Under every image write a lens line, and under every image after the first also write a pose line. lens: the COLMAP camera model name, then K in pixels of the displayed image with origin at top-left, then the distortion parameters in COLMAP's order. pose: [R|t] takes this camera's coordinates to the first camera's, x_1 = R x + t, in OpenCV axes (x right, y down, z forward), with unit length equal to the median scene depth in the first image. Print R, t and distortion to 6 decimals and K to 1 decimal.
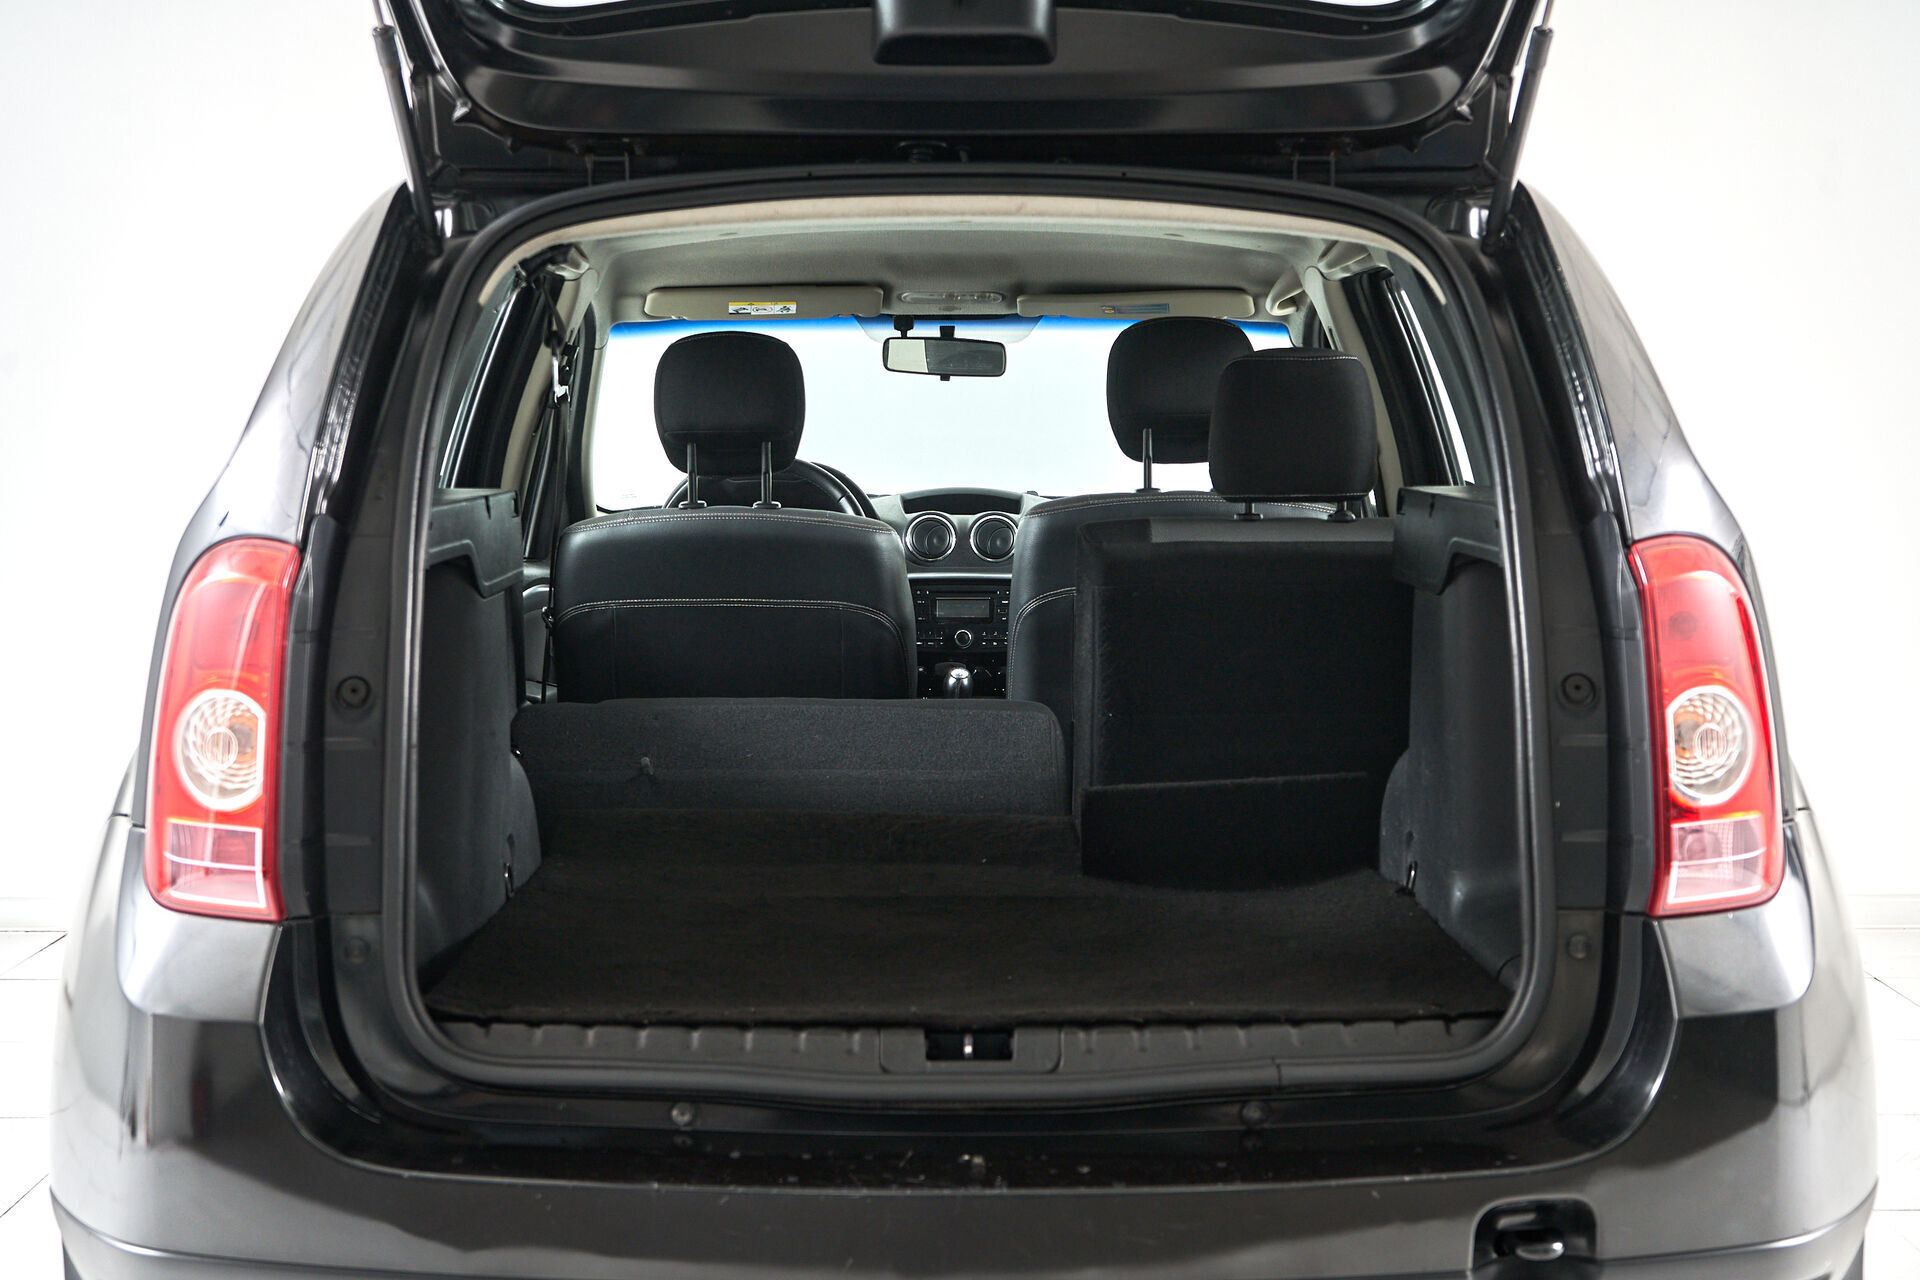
lens RADIAL K [[2791.5, 0, 960.0], [0, 2791.5, 640.0], [0, 0, 1]] dist [-0.004403, -0.011417]
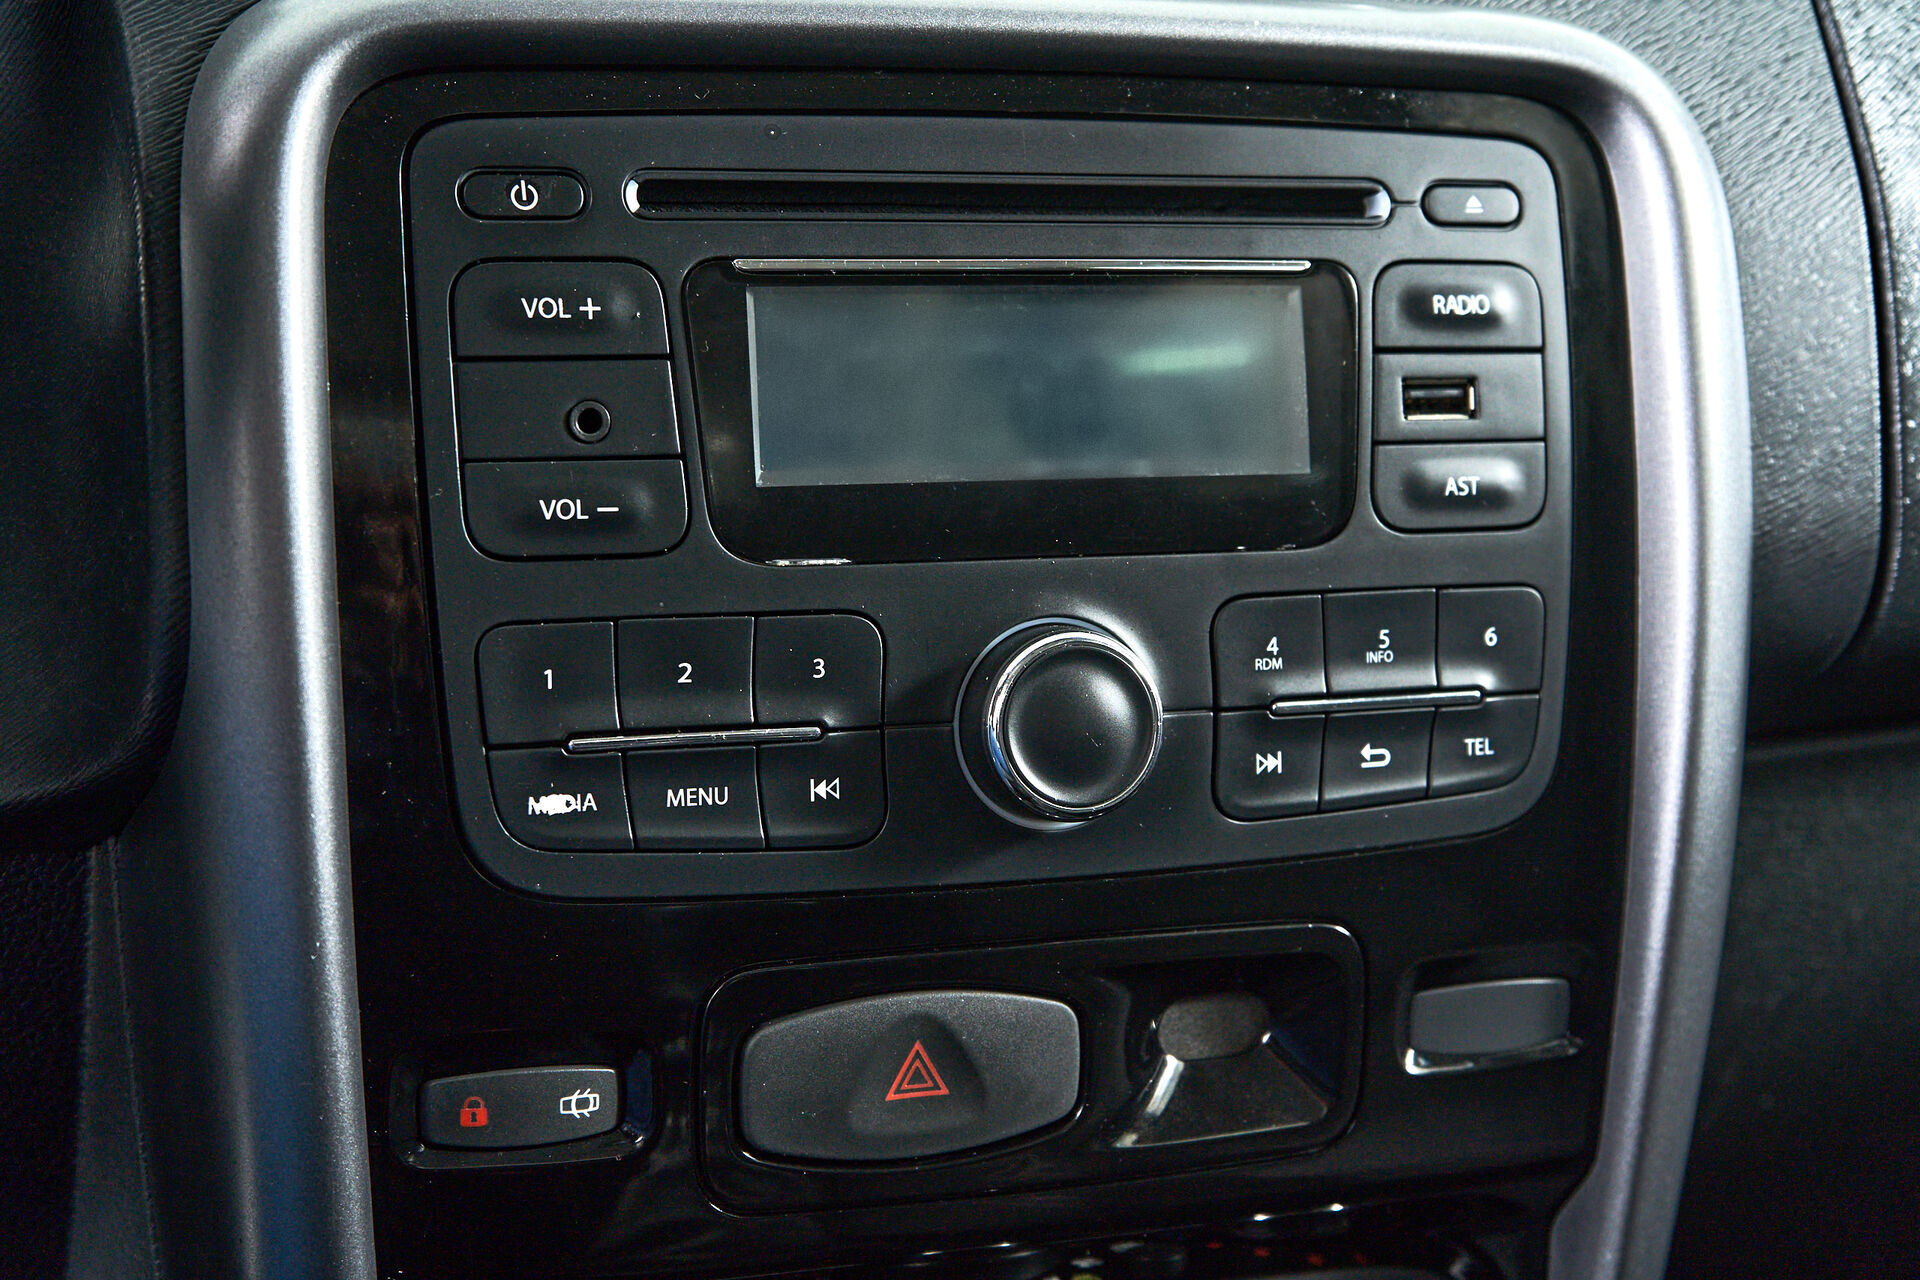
lens RADIAL K [[2655.5, 0, 960.0], [0, 2655.5, 640.0], [0, 0, 1]] dist [-0.003564, -0.010635]
pose [[0.952792, -0.039557, 0.301037, -0.027922], [0.023415, 0.998097, 0.057043, -0.008376], [-0.302721, -0.047301, 0.951905, 0.956232]]
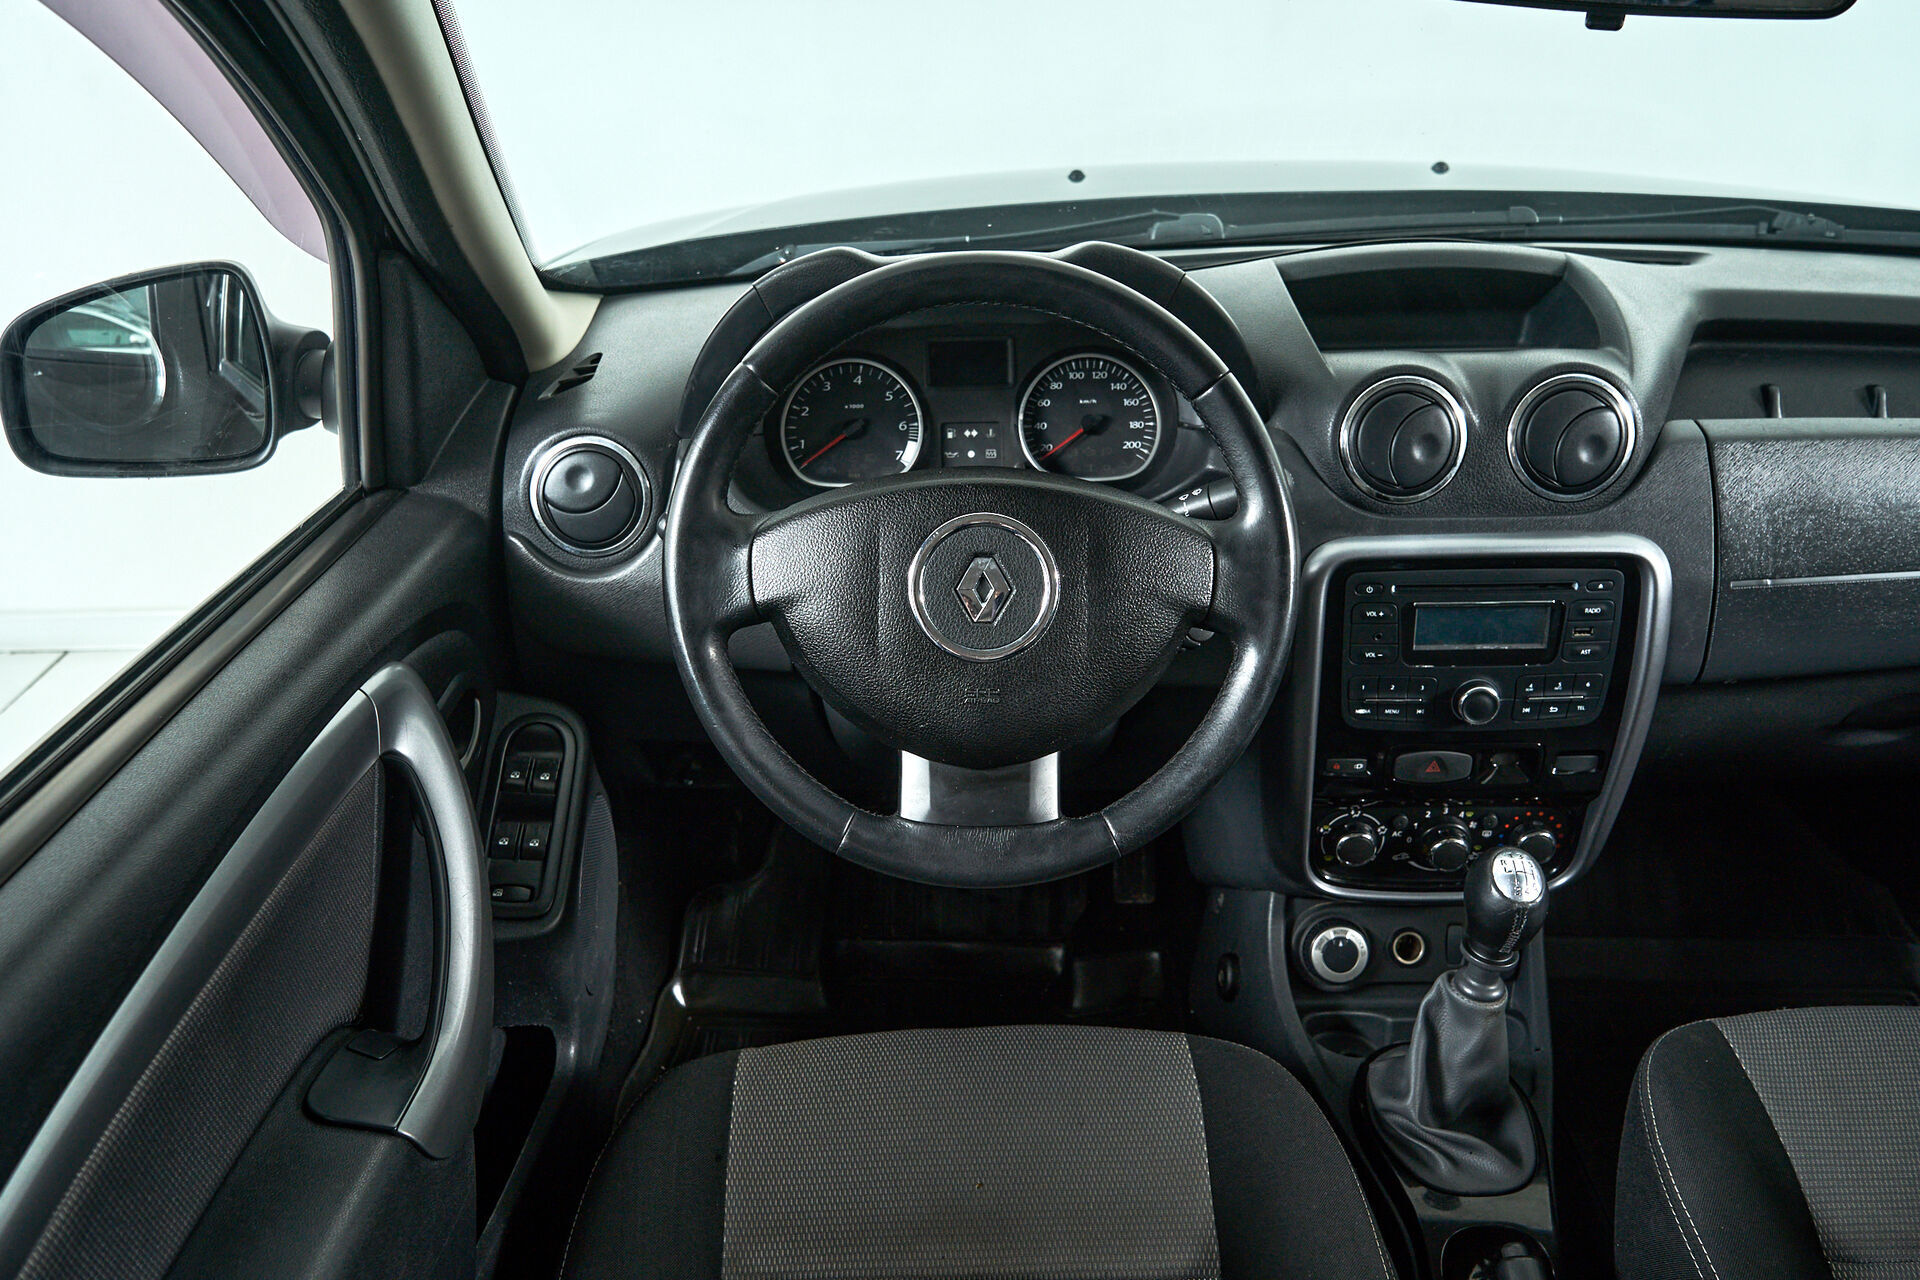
lens RADIAL K [[1538.6, 0, 960.0], [0, 1538.6, 640.0], [0, 0, 1]] dist [0.002270, 0.002260]
pose [[0.999748, -0.007536, -0.021130, -0.069781], [0.014997, 0.925000, 0.379672, -0.095981], [0.016684, -0.379893, 0.924880, 0.830730]]
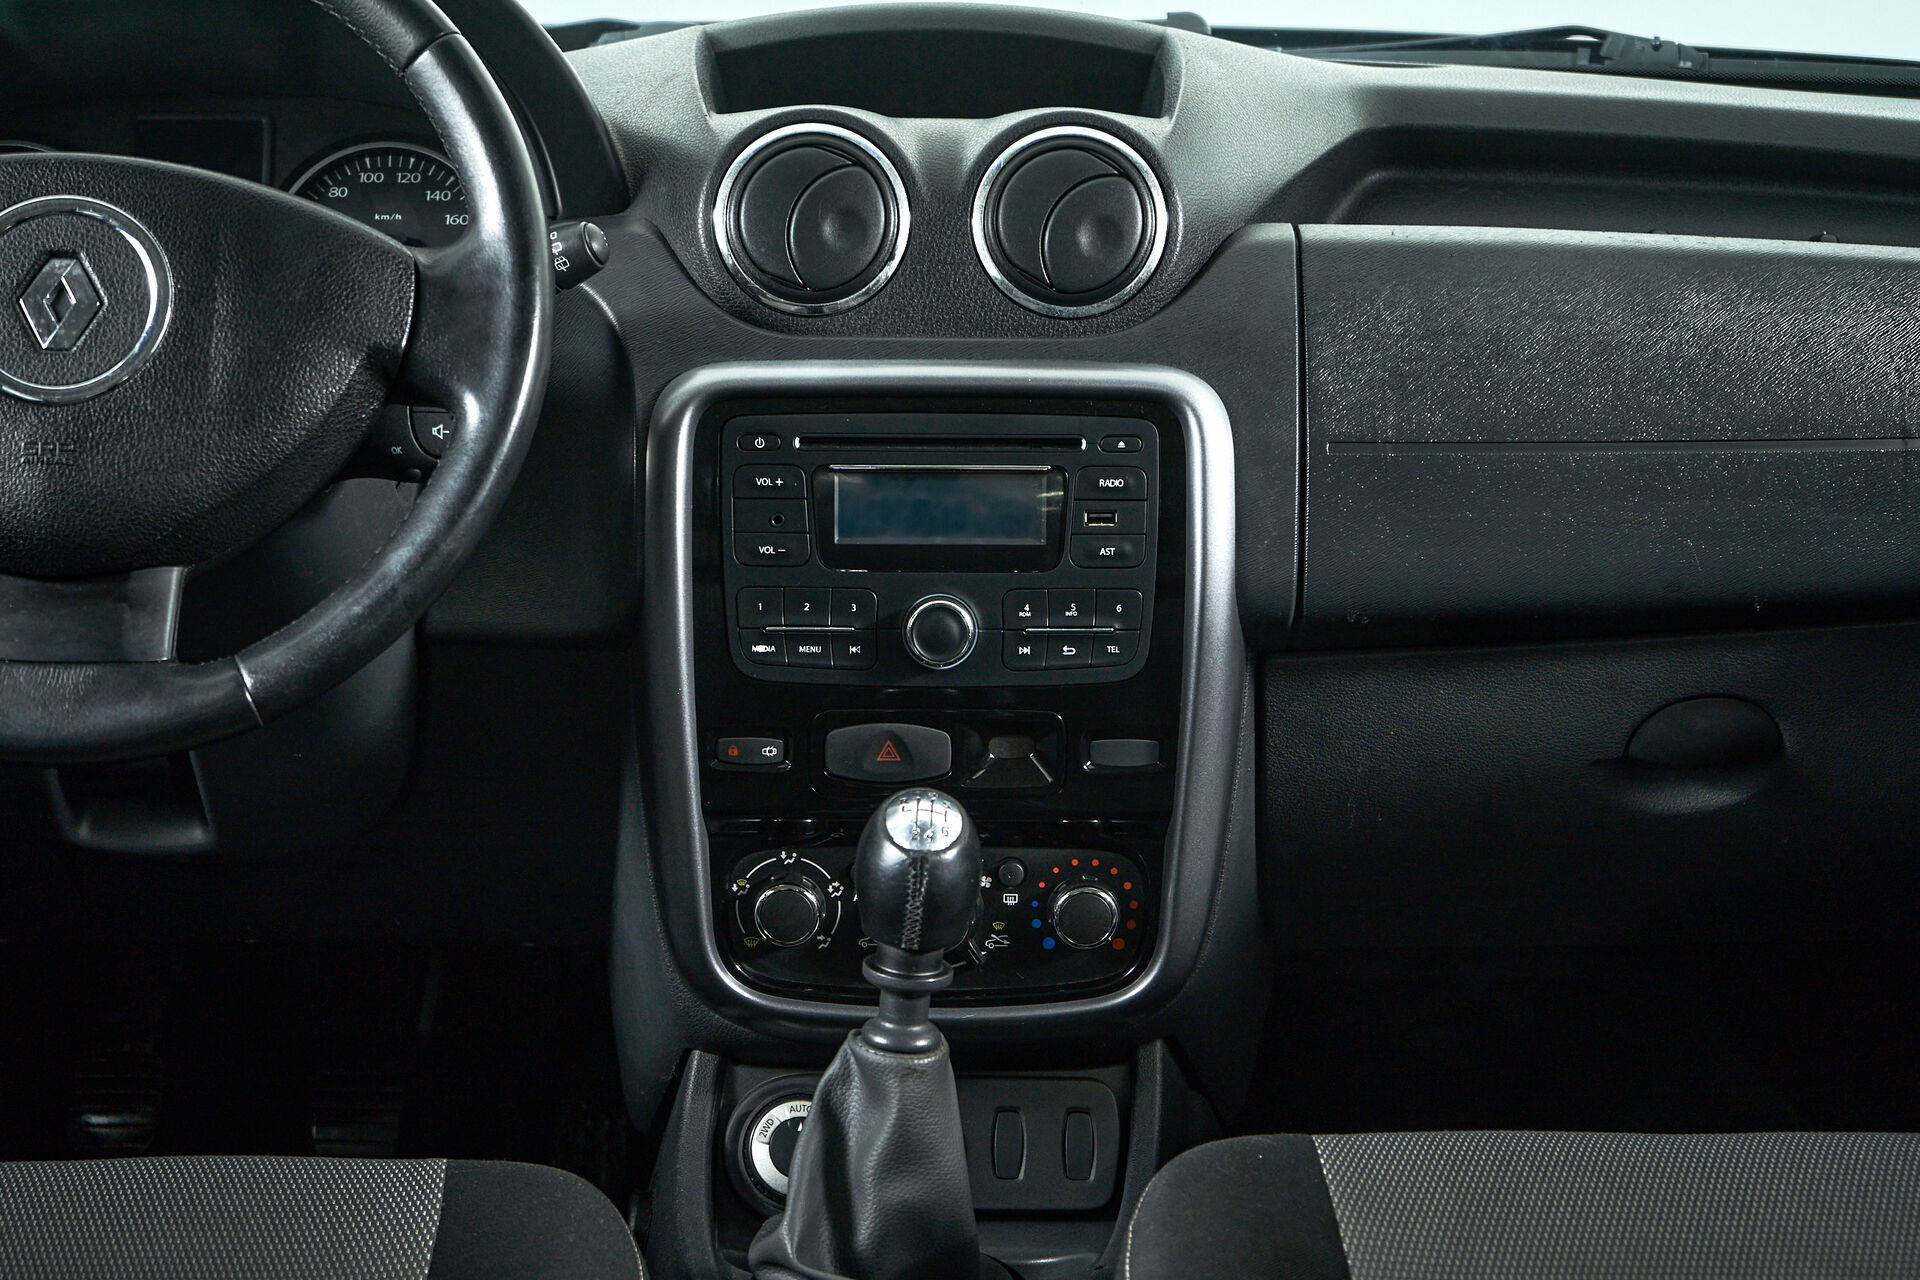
lens RADIAL K [[3694.6, 0, 960.0], [0, 3694.6, 640.0], [0, 0, 1]] dist [-0.024135, 0.016627]
pose [[0.999937, 0.006463, 0.009195, -0.000134], [-0.007611, 0.991373, 0.130846, -0.044220], [-0.008270, -0.130908, 0.991360, 0.701702]]
